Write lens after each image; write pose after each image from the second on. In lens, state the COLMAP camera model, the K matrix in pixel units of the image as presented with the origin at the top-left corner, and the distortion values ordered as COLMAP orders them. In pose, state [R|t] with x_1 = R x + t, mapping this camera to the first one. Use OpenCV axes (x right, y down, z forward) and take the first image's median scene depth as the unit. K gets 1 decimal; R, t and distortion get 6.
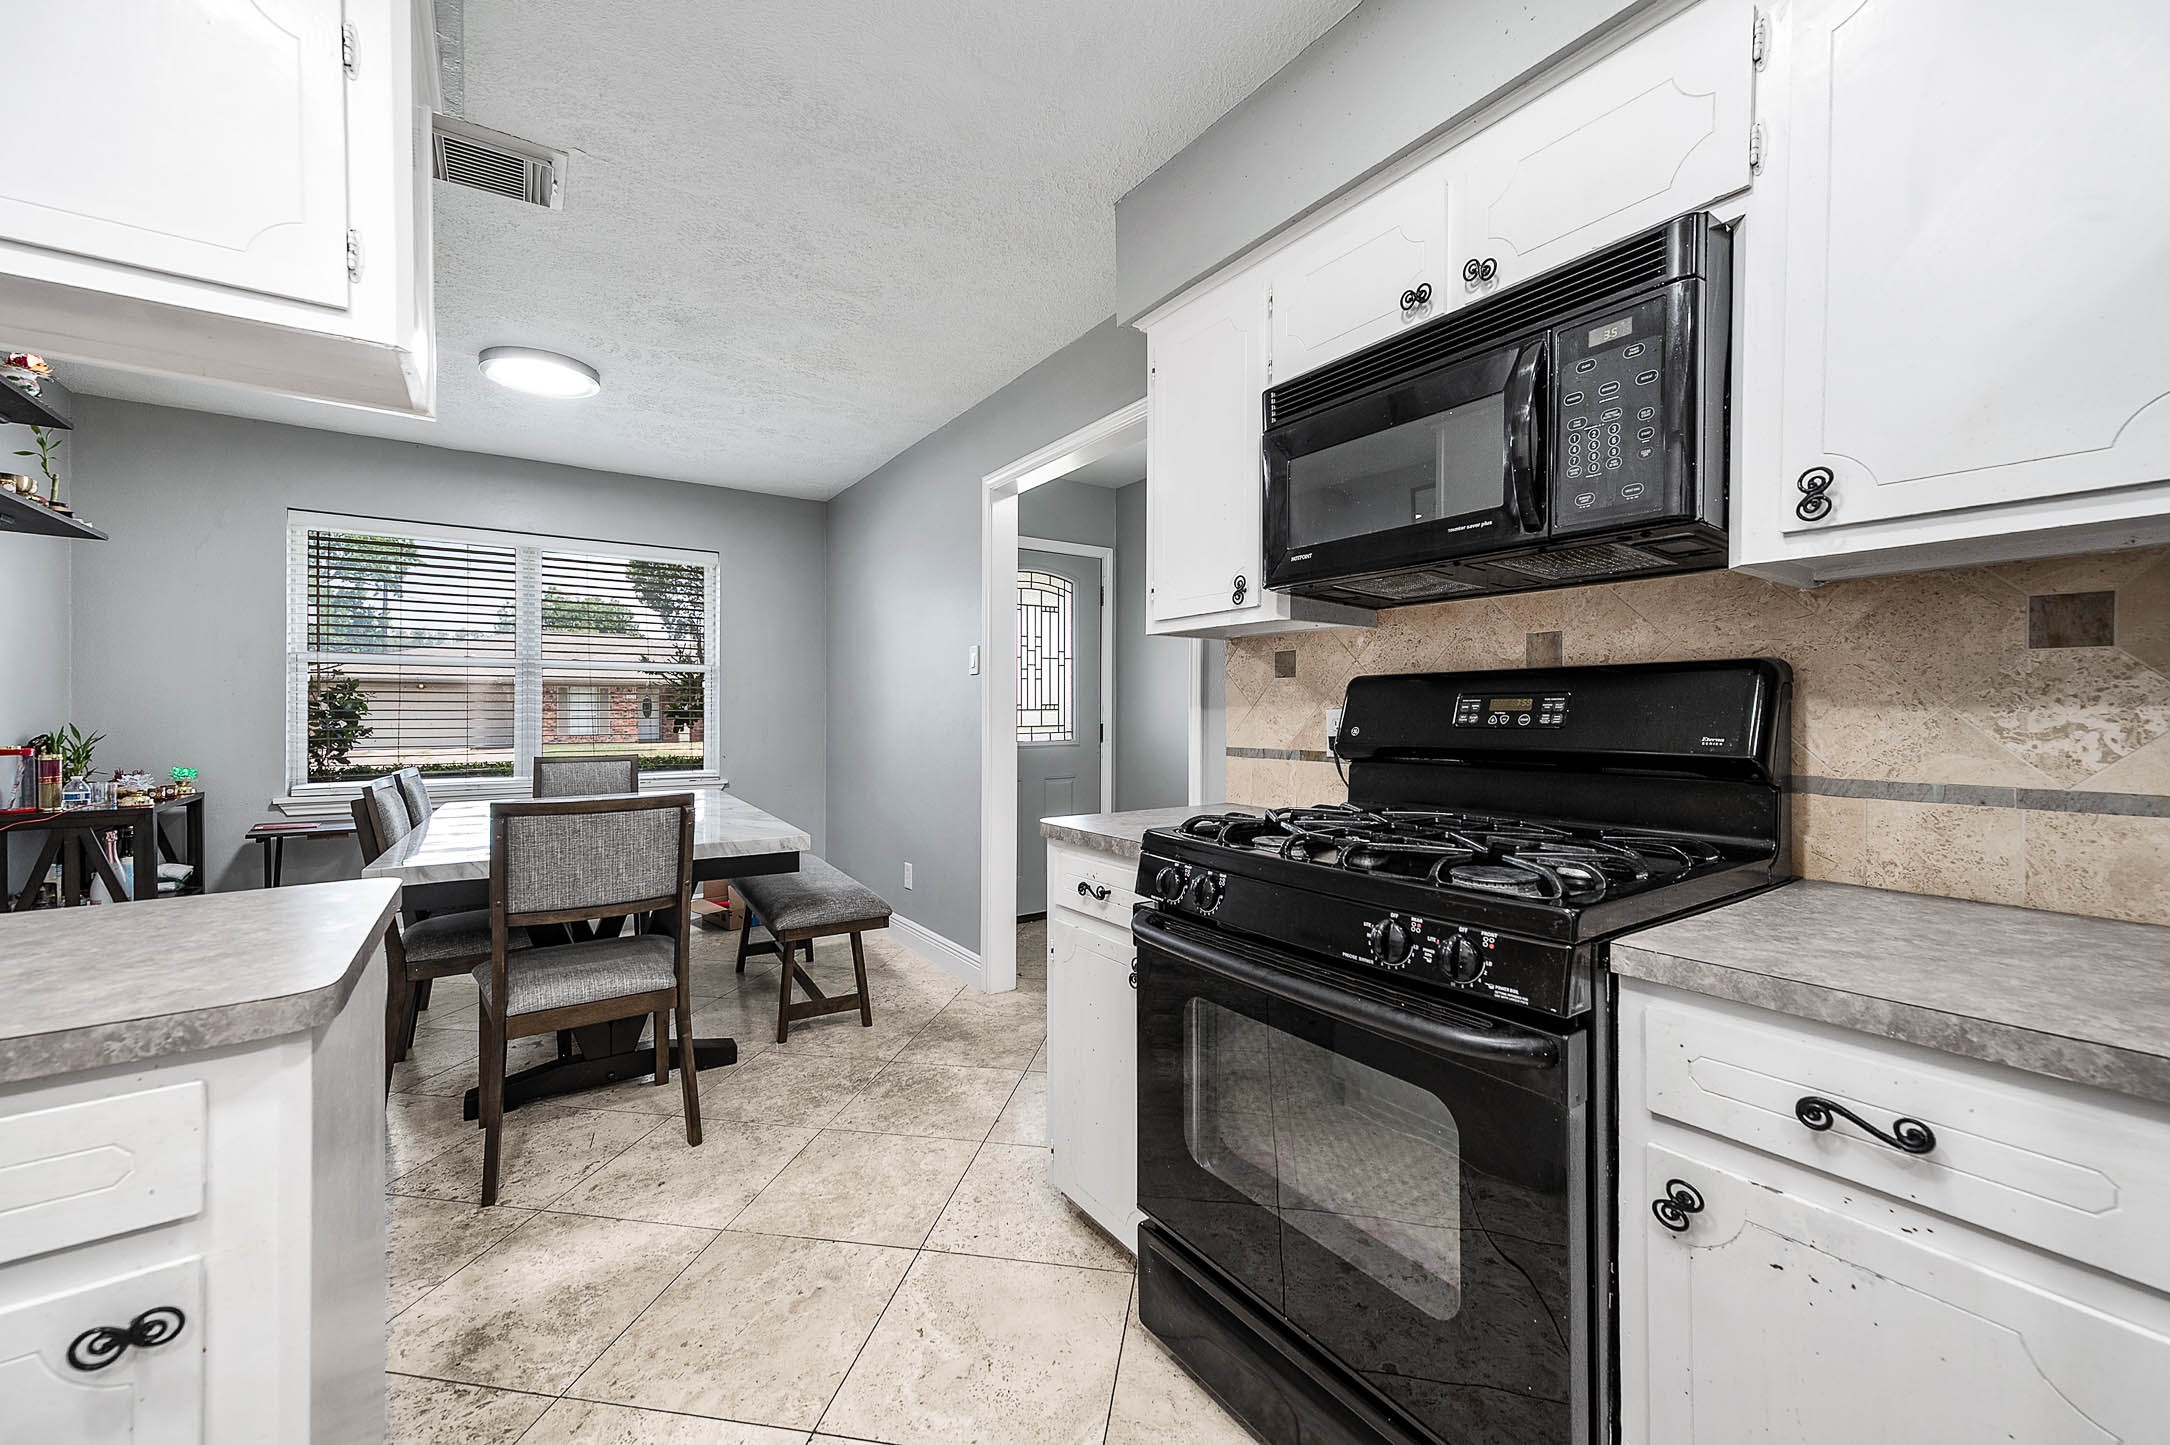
lens RADIAL K [[860.3, 0, 1090.0], [0, 860.3, 712.3], [0, 0, 1]] dist [0.010012, 0.000926]
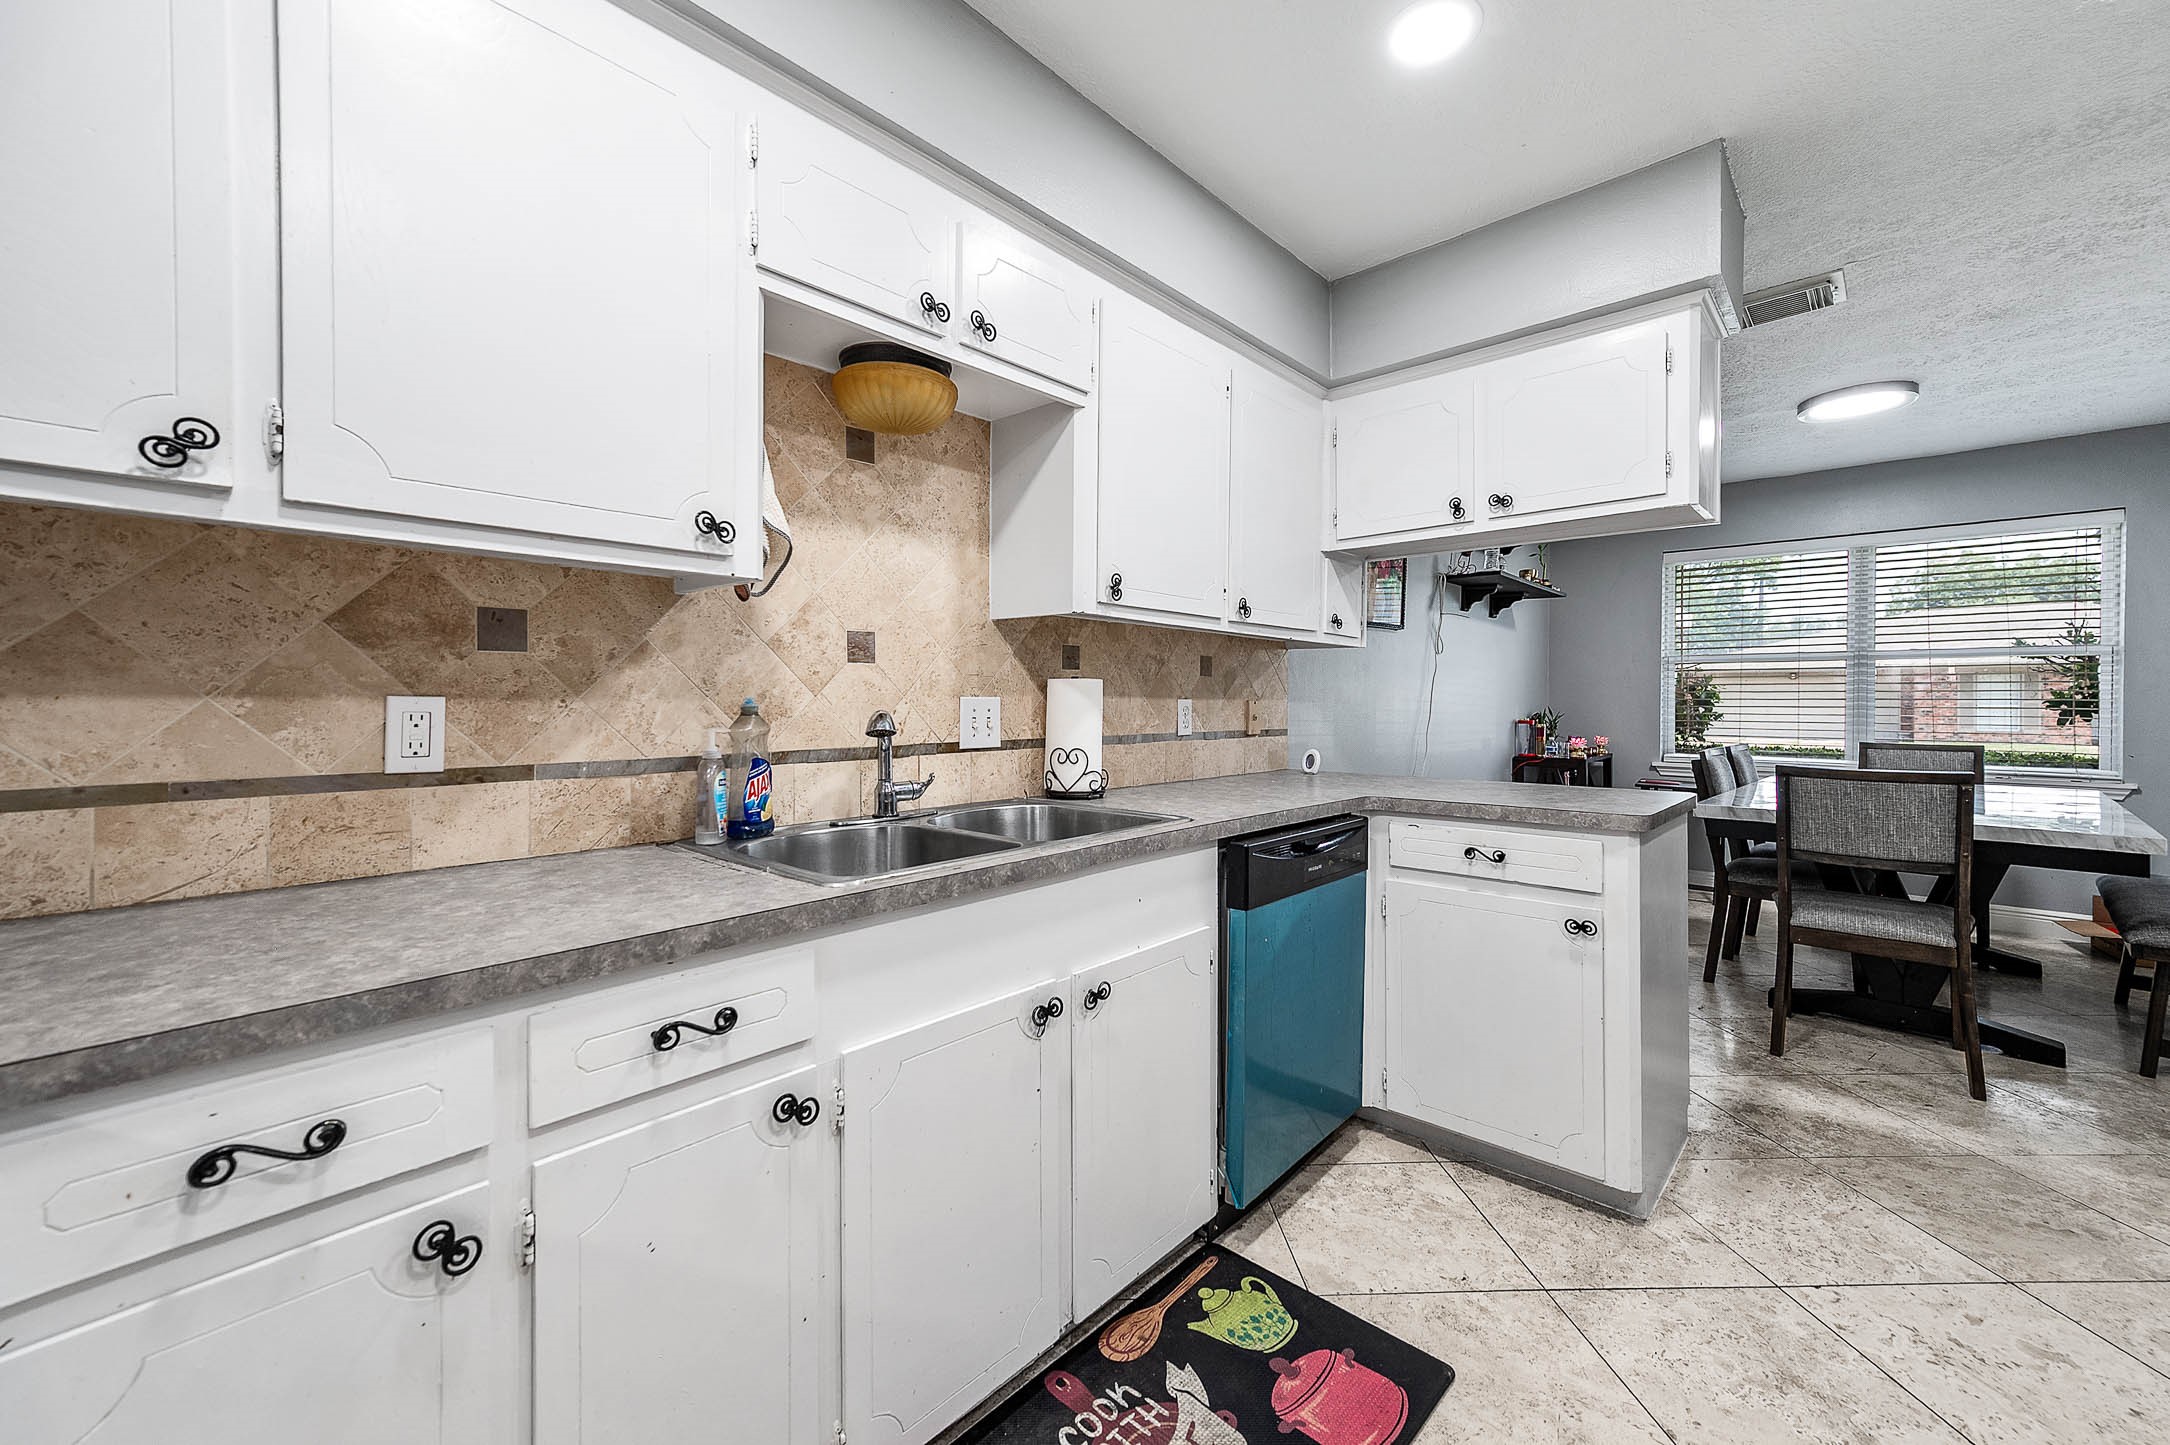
lens RADIAL K [[860.3, 0, 1085.7], [0, 860.3, 701.7], [0, 0, 1]] dist [0.010012, 0.000926]
pose [[0.221597, 0.003699, -0.975131, 0.351912], [-0.005206, 0.999983, 0.002611, 0.004951], [0.975124, 0.004498, 0.221613, -0.327992]]
